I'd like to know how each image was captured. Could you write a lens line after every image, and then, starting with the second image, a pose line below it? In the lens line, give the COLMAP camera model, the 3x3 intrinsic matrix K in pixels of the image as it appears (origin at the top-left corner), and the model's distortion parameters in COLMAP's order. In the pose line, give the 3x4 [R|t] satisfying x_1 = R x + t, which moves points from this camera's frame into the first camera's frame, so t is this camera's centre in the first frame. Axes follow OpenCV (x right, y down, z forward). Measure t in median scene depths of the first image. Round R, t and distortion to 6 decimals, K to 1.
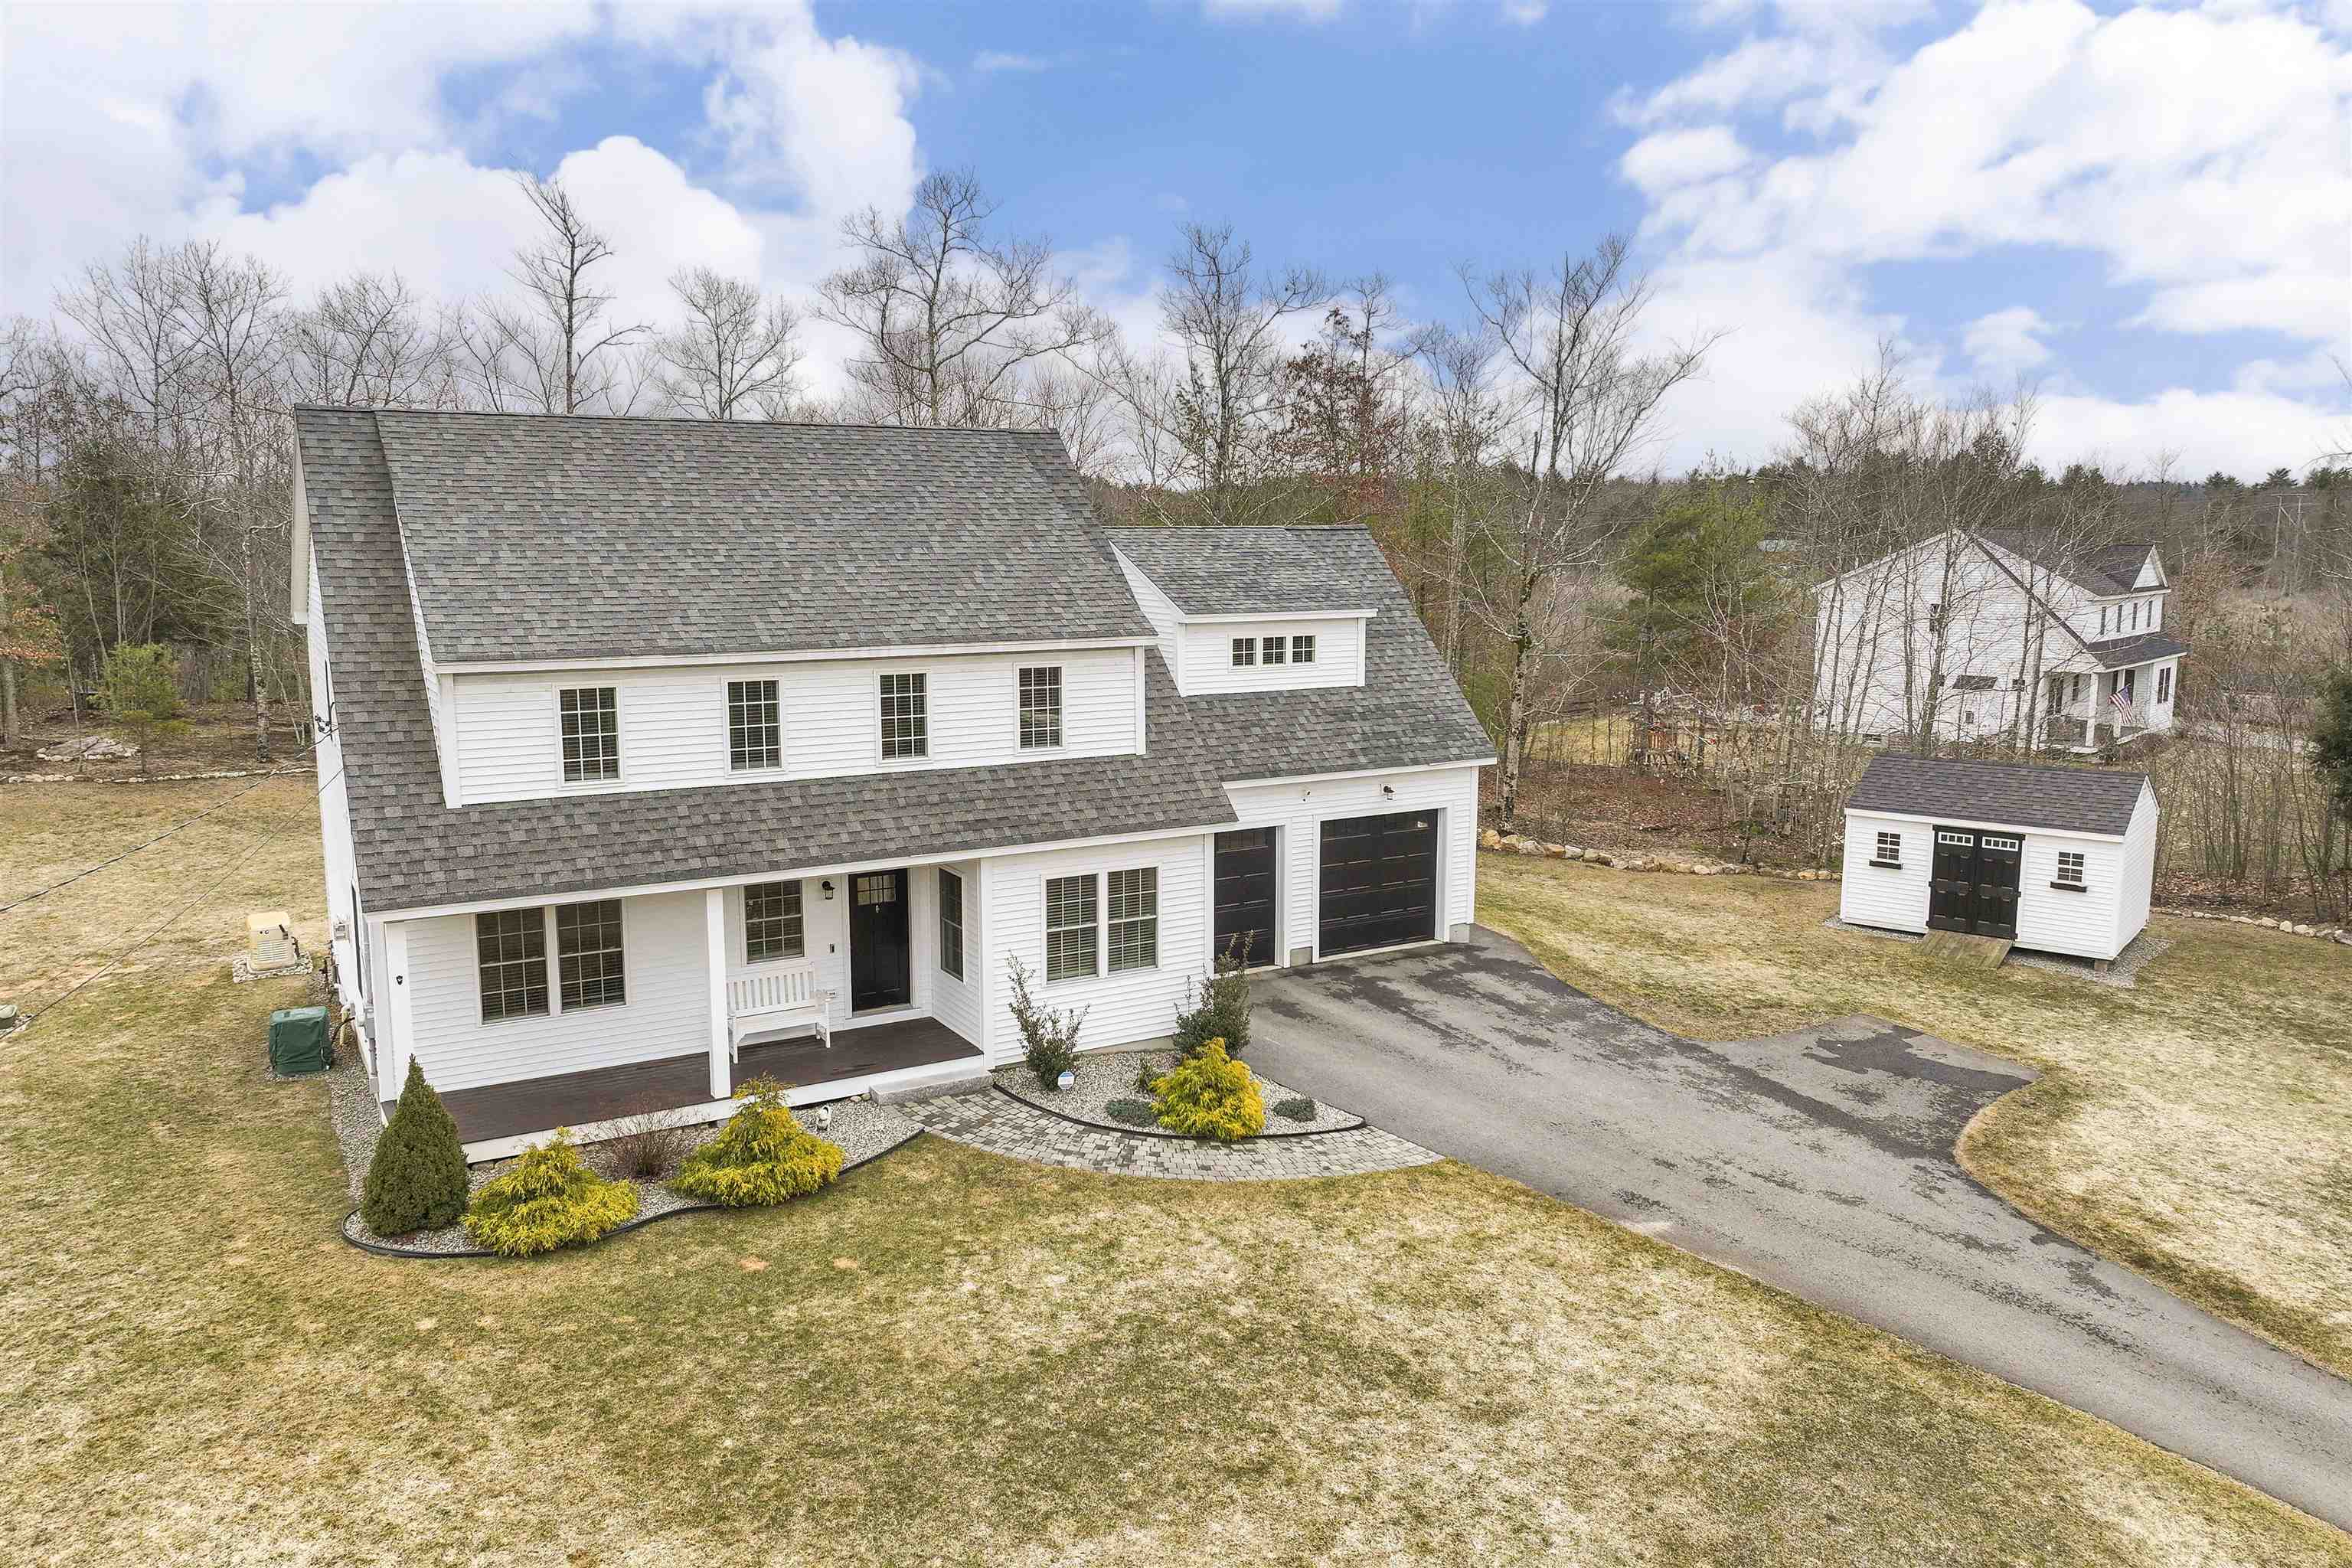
lens RADIAL K [[1654.0, 0, 1173.9], [0, 1654.0, 775.6], [0, 0, 1]] dist [0.003064, 0.004147]
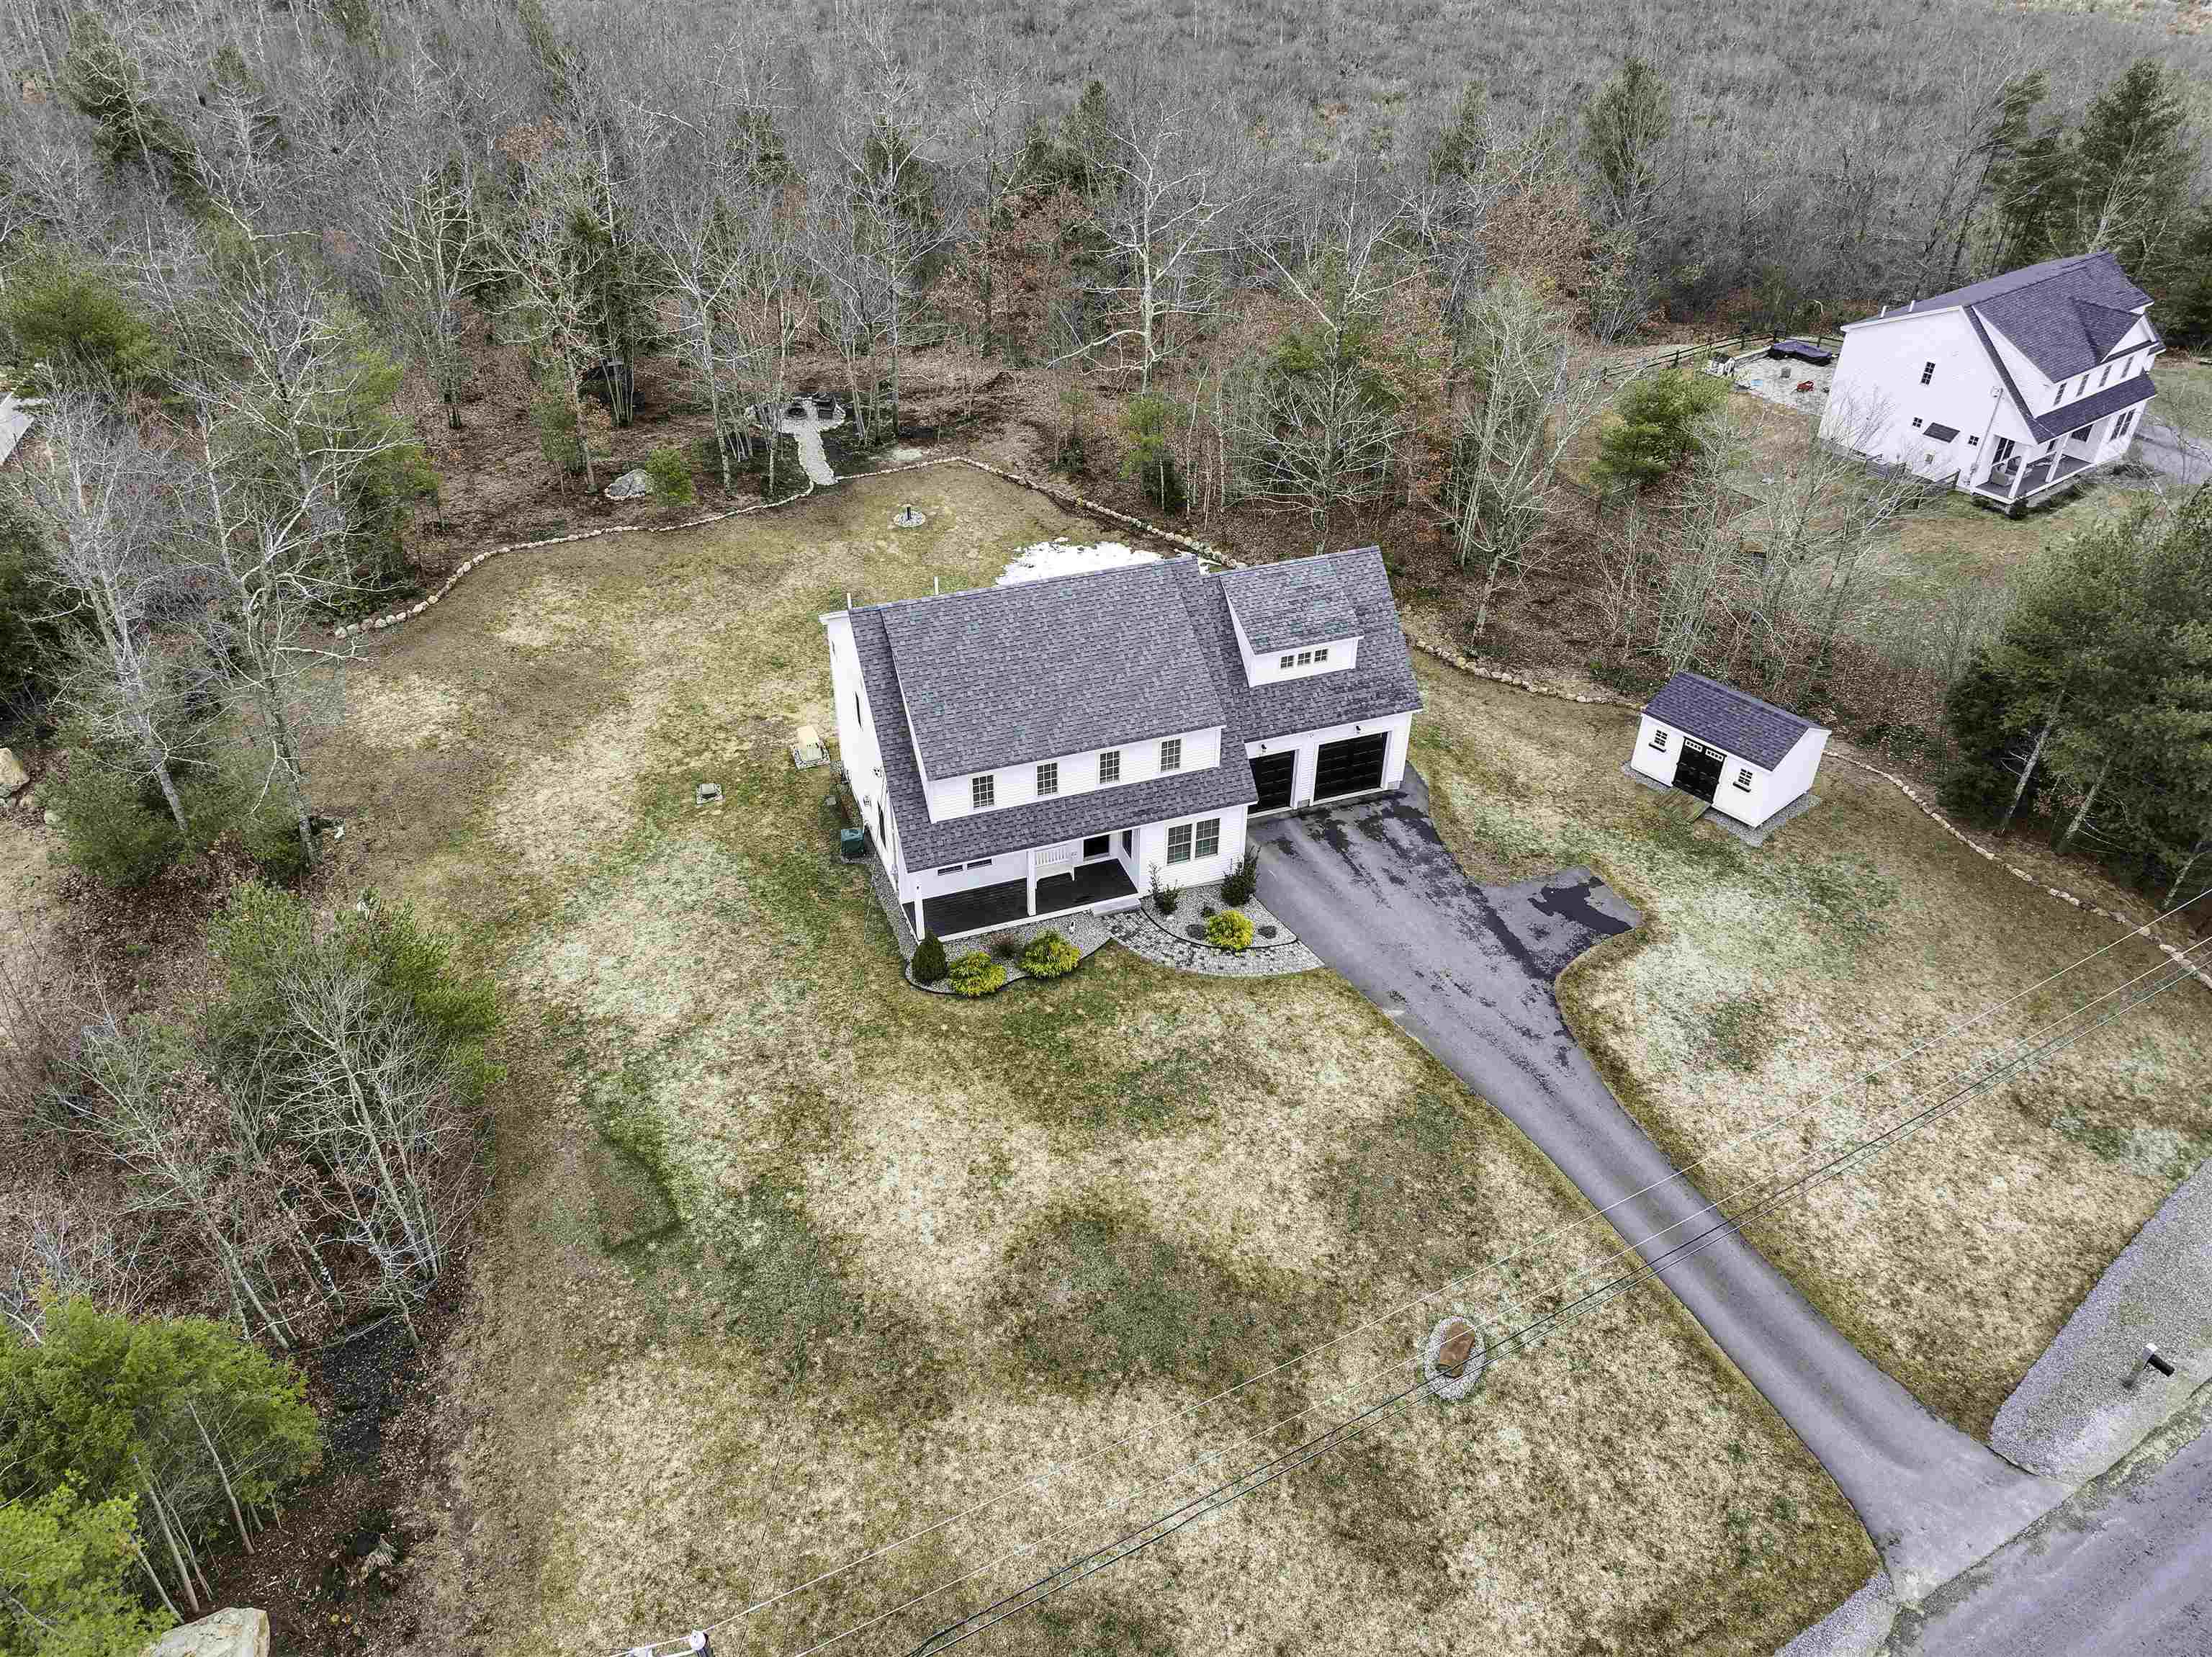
lens RADIAL K [[1545.1, 0, 1106.0], [0, 1545.1, 828.5], [0, 0, 1]] dist [0.009173, -0.000443]
pose [[0.984304, 0.109397, -0.138483, 0.143201], [-0.034283, 0.888275, 0.458031, -0.980530], [0.173118, -0.446094, 0.878083, -0.957581]]
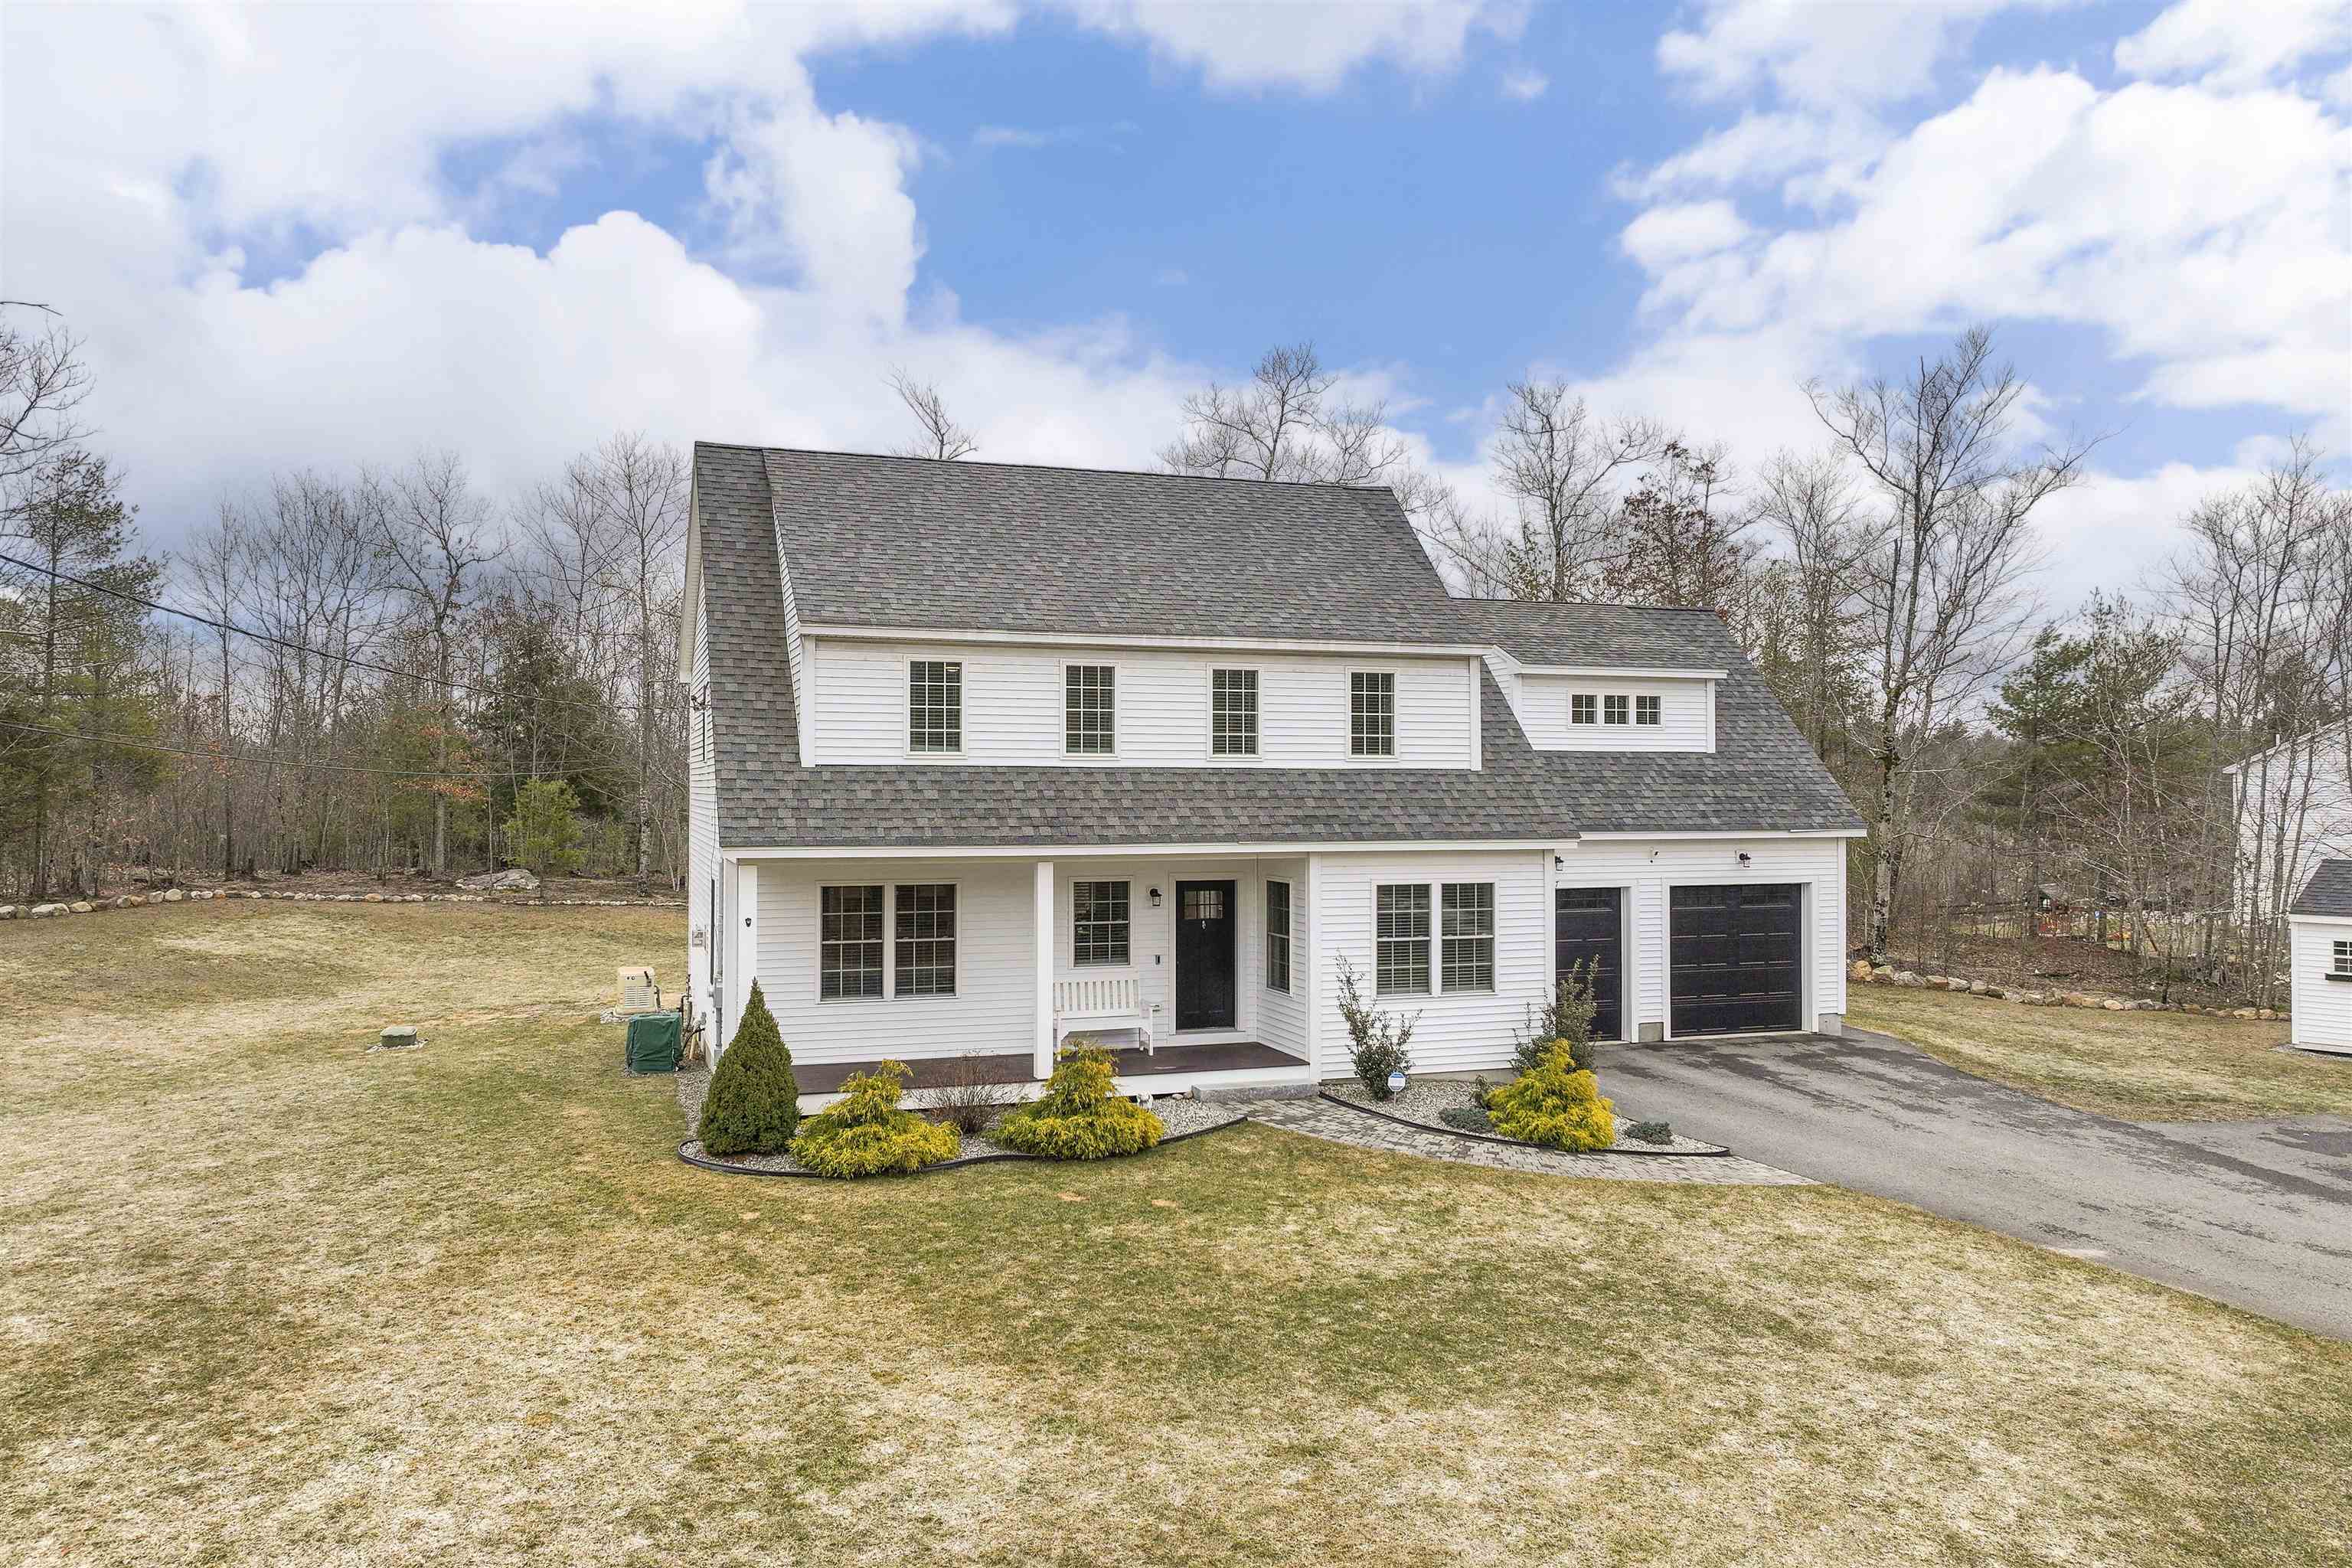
lens RADIAL K [[1657.3, 0, 1174.6], [0, 1657.3, 772.6], [0, 0, 1]] dist [0.000023, 0.007449]
pose [[0.980775, -0.003652, -0.195106, -0.004506], [-0.028068, 0.986788, -0.159568, 0.167544], [0.193111, 0.161977, 0.967715, 0.032232]]
